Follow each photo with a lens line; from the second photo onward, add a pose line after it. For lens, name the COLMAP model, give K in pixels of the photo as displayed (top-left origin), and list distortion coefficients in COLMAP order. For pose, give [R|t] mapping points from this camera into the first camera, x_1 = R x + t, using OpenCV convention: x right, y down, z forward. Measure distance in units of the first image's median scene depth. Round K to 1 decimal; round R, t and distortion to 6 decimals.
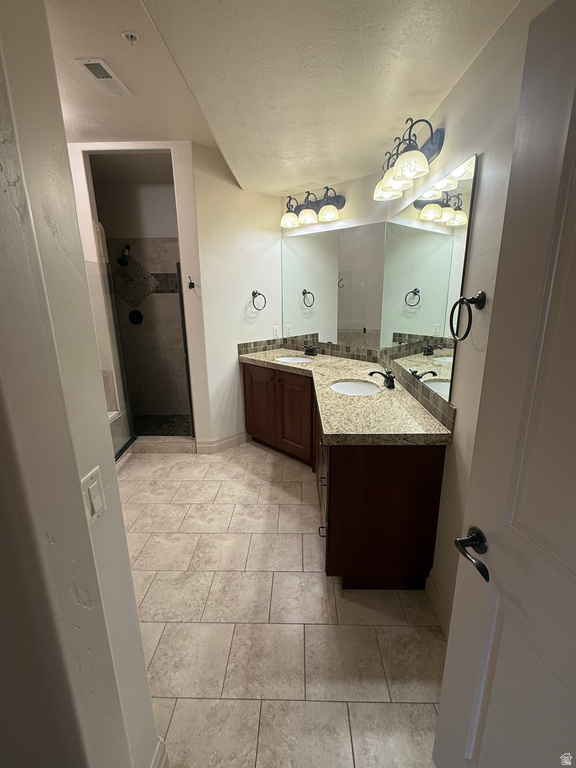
lens RADIAL K [[362.0, 0, 288.0], [0, 362.0, 384.0], [0, 0, 1]] dist [-0.000565, 0.000014]
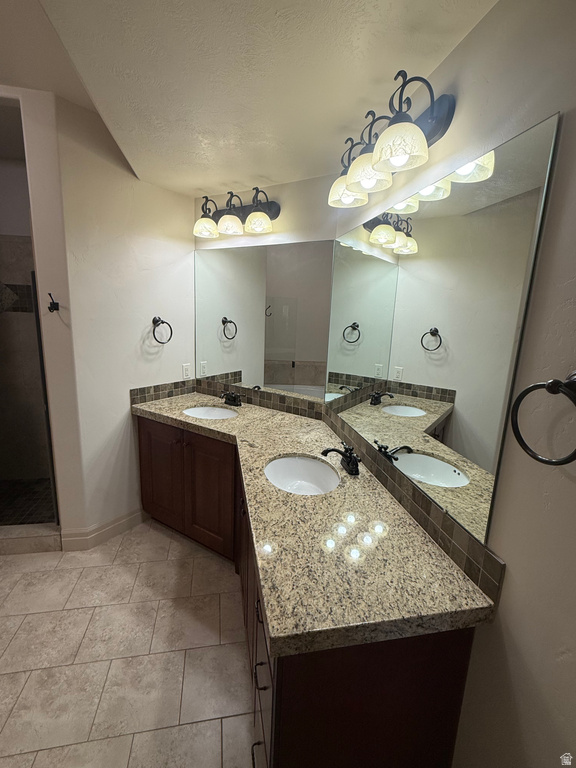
lens RADIAL K [[362.0, 0, 288.0], [0, 362.0, 384.0], [0, 0, 1]] dist [-0.000565, 0.000014]
pose [[0.974550, 0.007953, 0.224029, 0.005676], [0.004362, 0.998509, -0.054420, -0.090824], [-0.224128, 0.054012, 0.973062, 0.260244]]
